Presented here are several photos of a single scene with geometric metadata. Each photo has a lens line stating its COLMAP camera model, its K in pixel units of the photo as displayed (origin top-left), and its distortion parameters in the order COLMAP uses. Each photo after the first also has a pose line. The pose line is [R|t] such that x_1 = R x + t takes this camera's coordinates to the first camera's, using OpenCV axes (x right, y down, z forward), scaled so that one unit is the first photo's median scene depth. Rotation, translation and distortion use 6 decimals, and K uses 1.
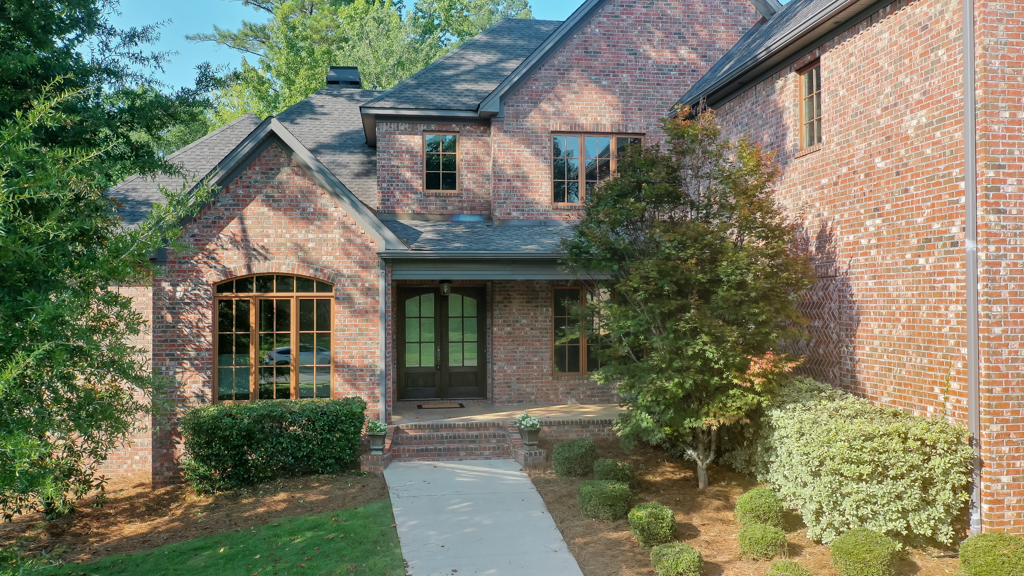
lens RADIAL K [[803.4, 0, 511.0], [0, 803.4, 284.8], [0, 0, 1]] dist [-0.010708, -0.006101]
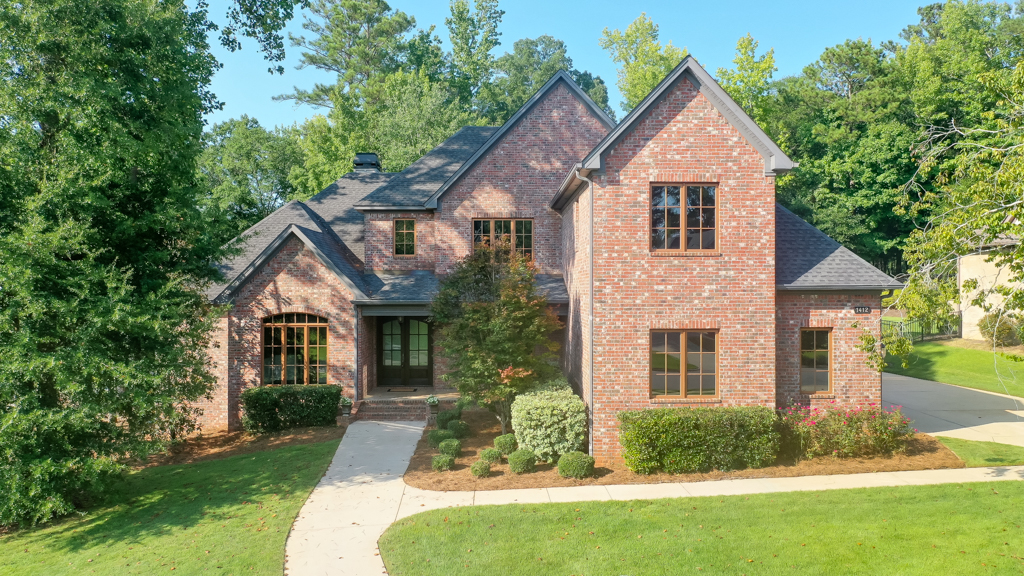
lens RADIAL K [[803.4, 0, 511.0], [0, 803.4, 284.8], [0, 0, 1]] dist [-0.010708, -0.006101]
pose [[0.992414, 0.002986, -0.122908, 0.383606], [-0.000893, 0.999854, 0.017084, -0.103776], [0.122941, -0.016845, 0.992271, -0.667876]]
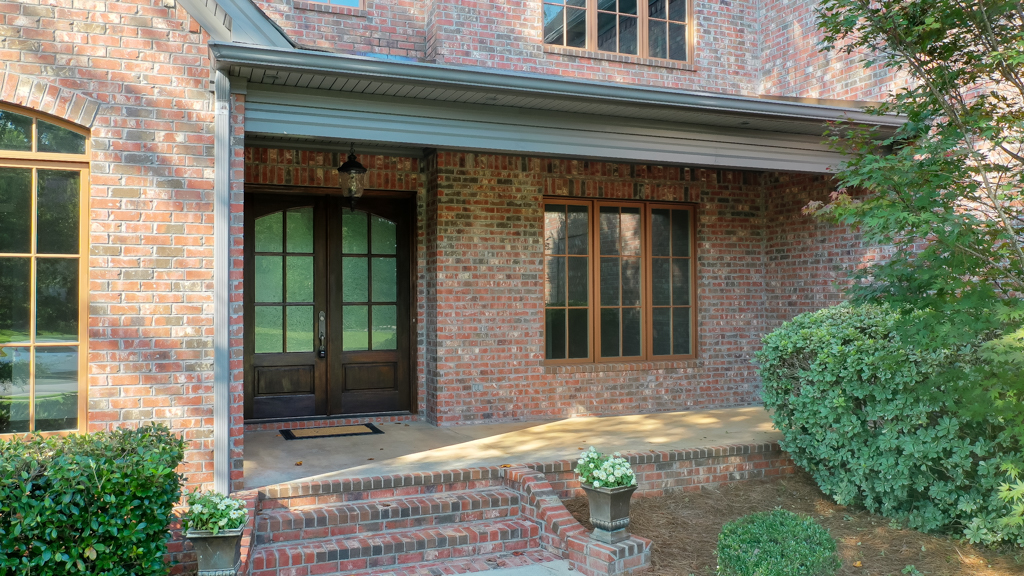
lens RADIAL K [[803.4, 0, 511.0], [0, 803.4, 284.8], [0, 0, 1]] dist [-0.010708, -0.006101]
pose [[0.970314, 0.003256, 0.241827, -0.117815], [-0.002620, 0.999992, -0.002949, 0.073573], [-0.241835, 0.002228, 0.970315, 0.584284]]
